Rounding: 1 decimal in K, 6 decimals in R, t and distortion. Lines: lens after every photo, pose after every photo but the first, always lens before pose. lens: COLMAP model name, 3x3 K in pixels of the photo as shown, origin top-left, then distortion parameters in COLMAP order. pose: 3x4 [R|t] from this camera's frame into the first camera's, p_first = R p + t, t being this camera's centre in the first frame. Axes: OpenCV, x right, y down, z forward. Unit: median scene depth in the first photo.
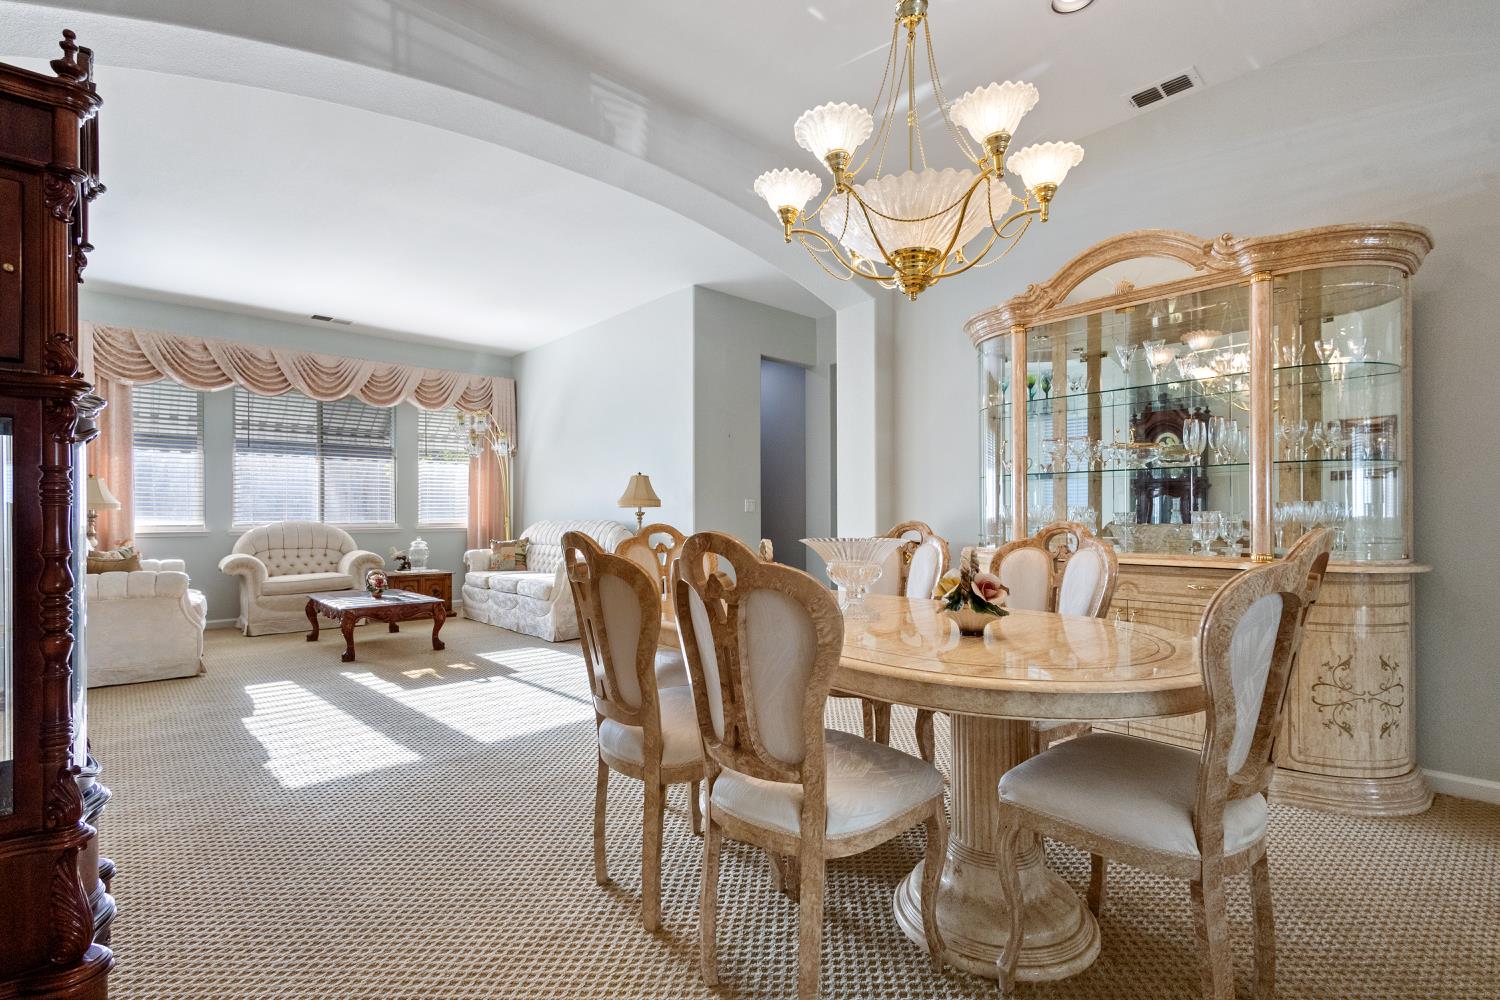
lens RADIAL K [[698.4, 0, 756.8], [0, 698.4, 515.5], [0, 0, 1]] dist [0.010595, -0.002804]
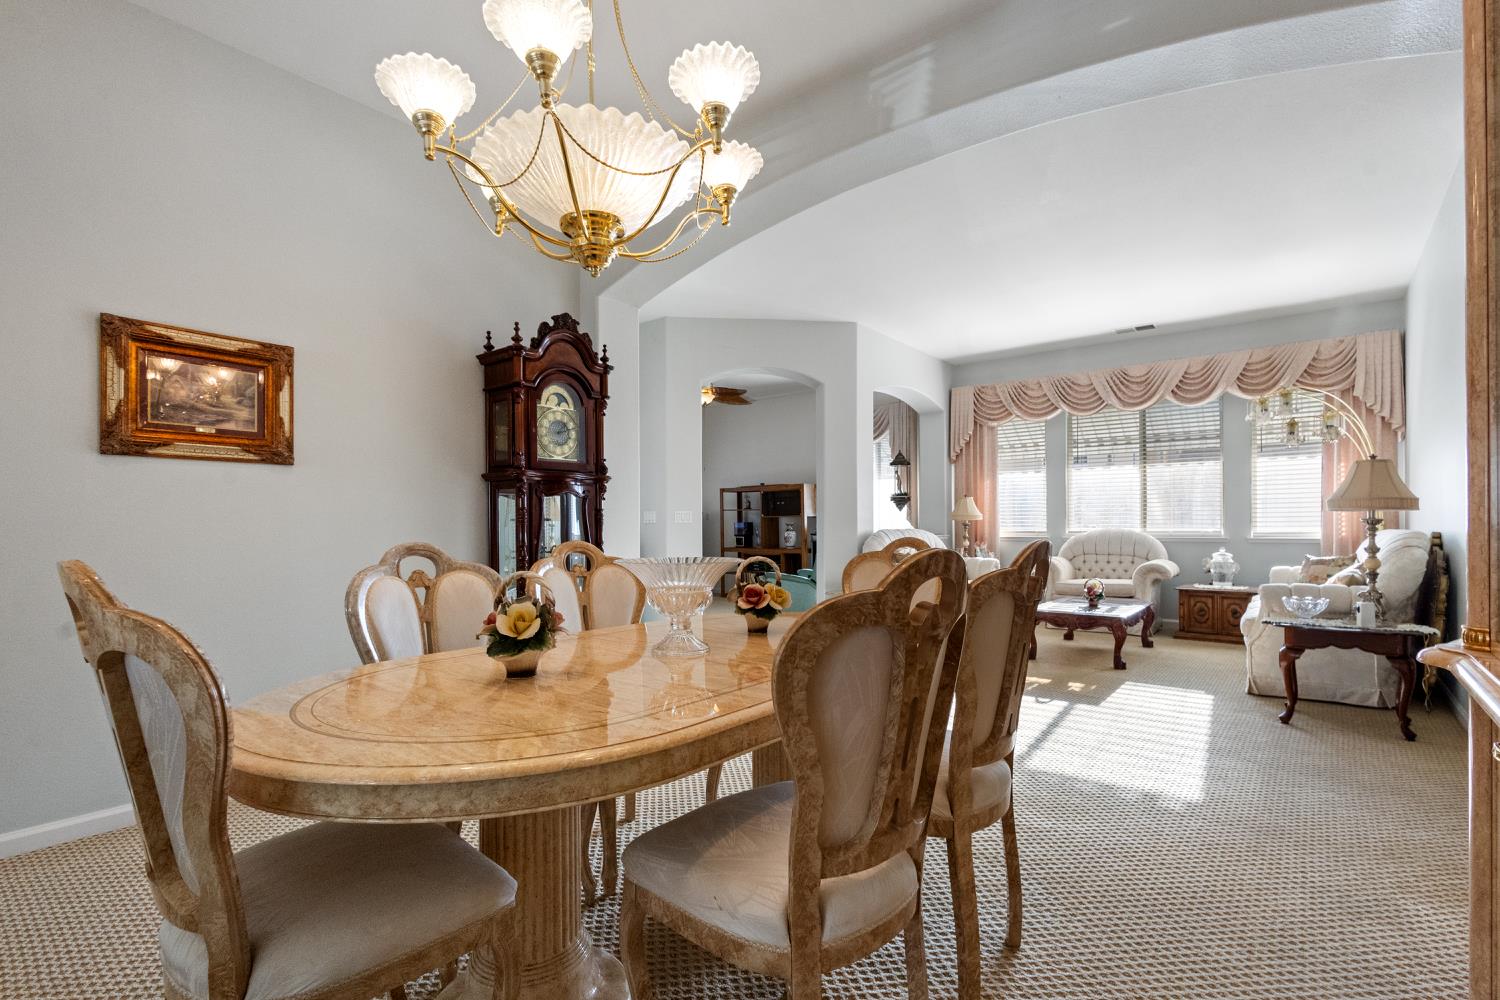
lens RADIAL K [[698.4, 0, 750.5], [0, 698.4, 521.6], [0, 0, 1]] dist [0.010595, -0.002804]
pose [[0.149047, -0.003030, -0.988825, 0.316581], [0.005174, 0.999984, -0.002285, -0.003028], [0.988817, -0.004776, 0.149061, 0.311313]]
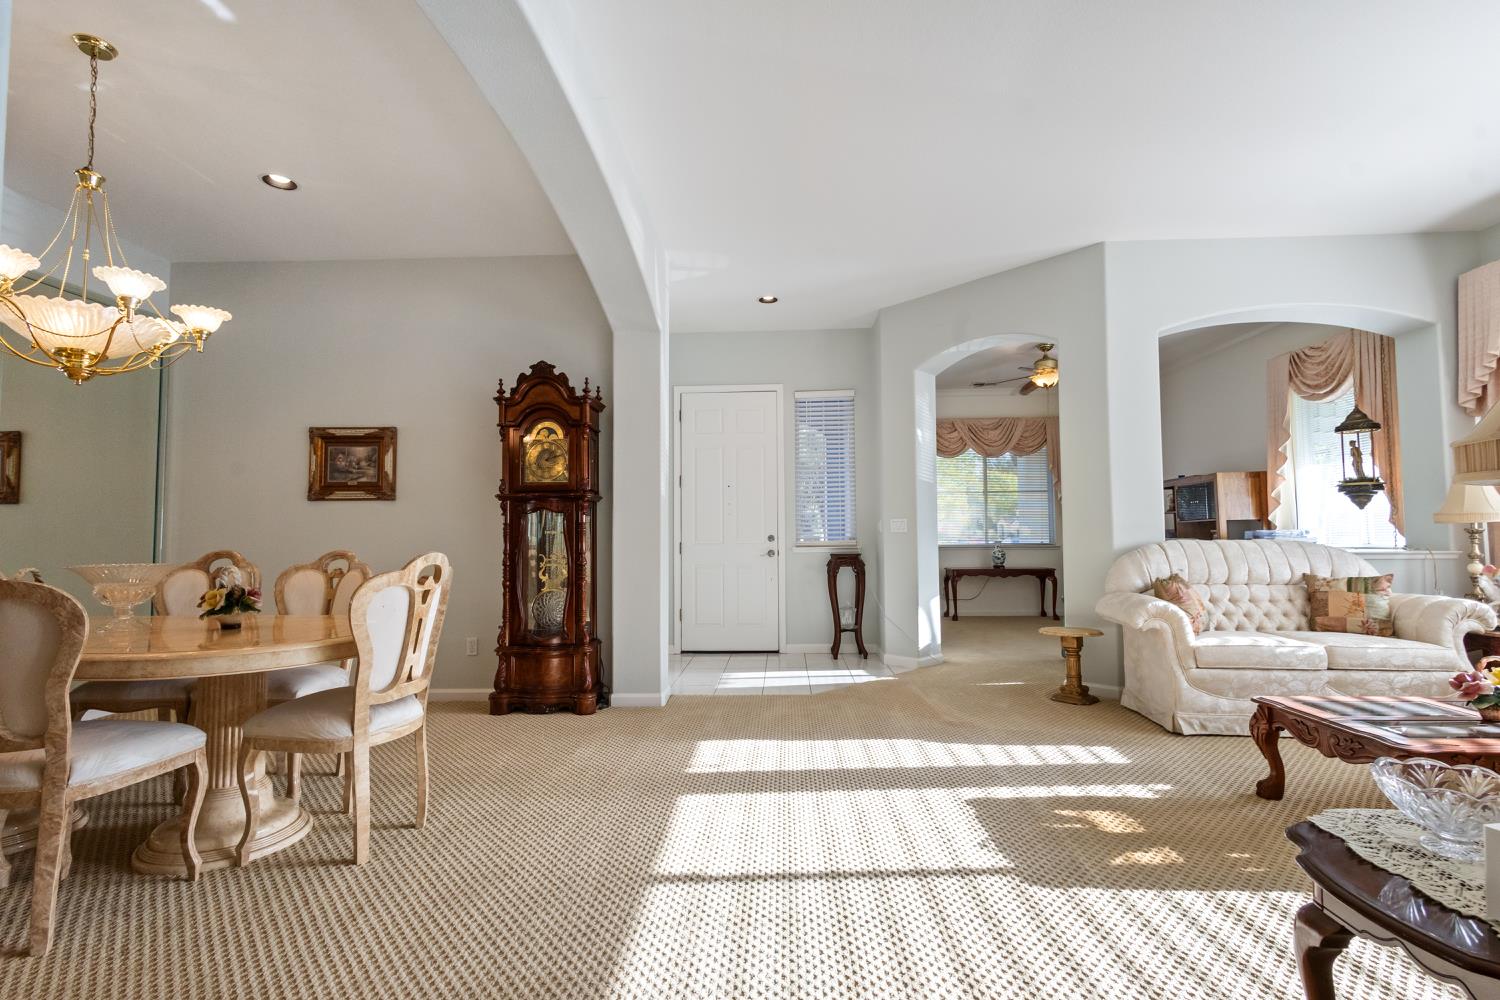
lens RADIAL K [[674.9, 0, 766.4], [0, 674.9, 494.5], [0, 0, 1]] dist [-0.003574, -0.000541]
pose [[-0.703776, -0.035826, -0.709518, 0.055042], [0.010797, 0.998073, -0.061106, -0.001250], [0.710340, -0.050665, -0.702033, 0.834794]]
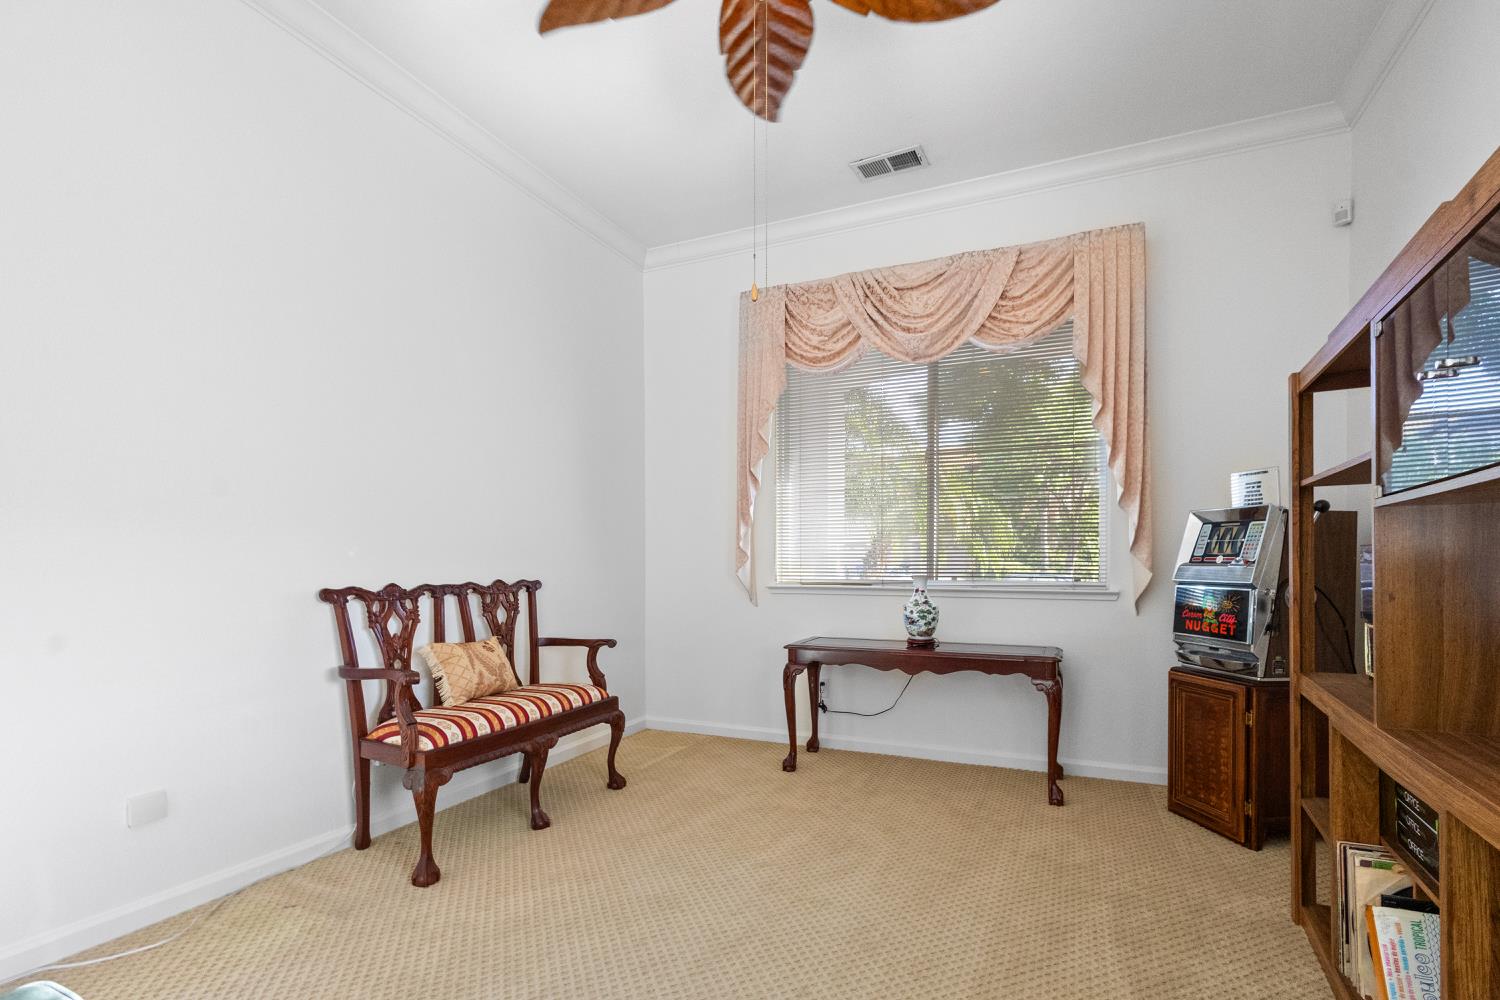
lens RADIAL K [[698.4, 0, 736.6], [0, 698.4, 567.1], [0, 0, 1]] dist [0.010595, -0.002804]
pose [[-0.915730, 0.008393, -0.401706, -0.854886], [0.004402, 0.999931, 0.010858, 0.000256], [0.401770, 0.008175, -0.915704, 0.656502]]
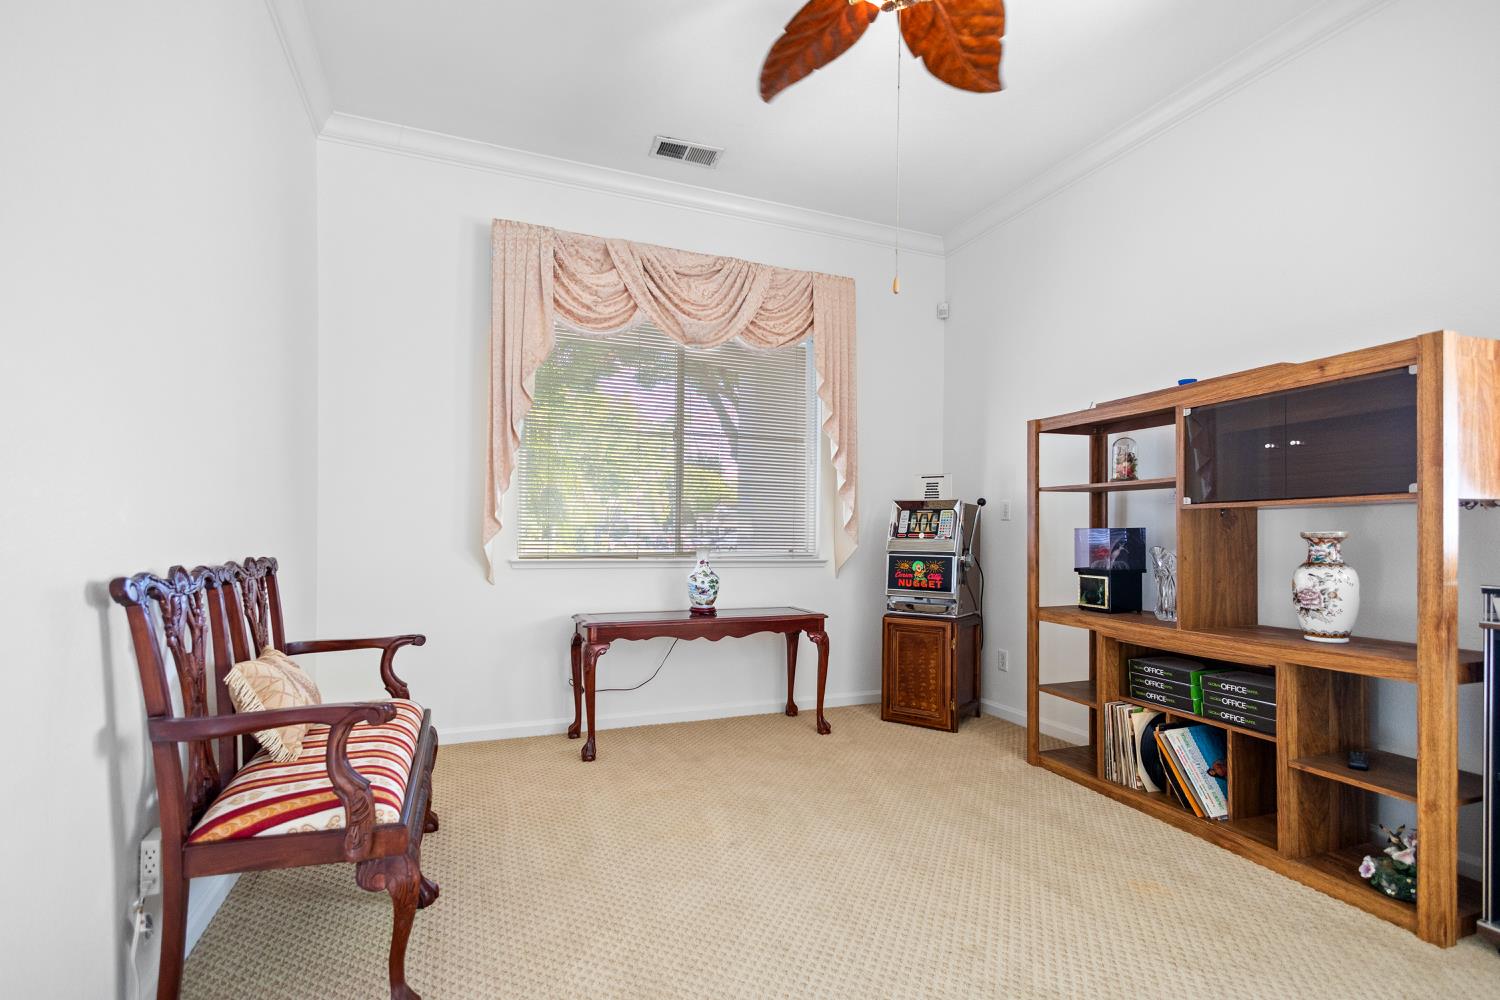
lens RADIAL K [[698.4, 0, 761.5], [0, 698.4, 533.7], [0, 0, 1]] dist [0.010595, -0.002804]
pose [[-0.344459, -0.001562, -0.938800, -0.684026], [-0.009643, 0.999952, 0.001874, -0.000013], [0.938752, 0.009699, -0.344457, 0.467572]]
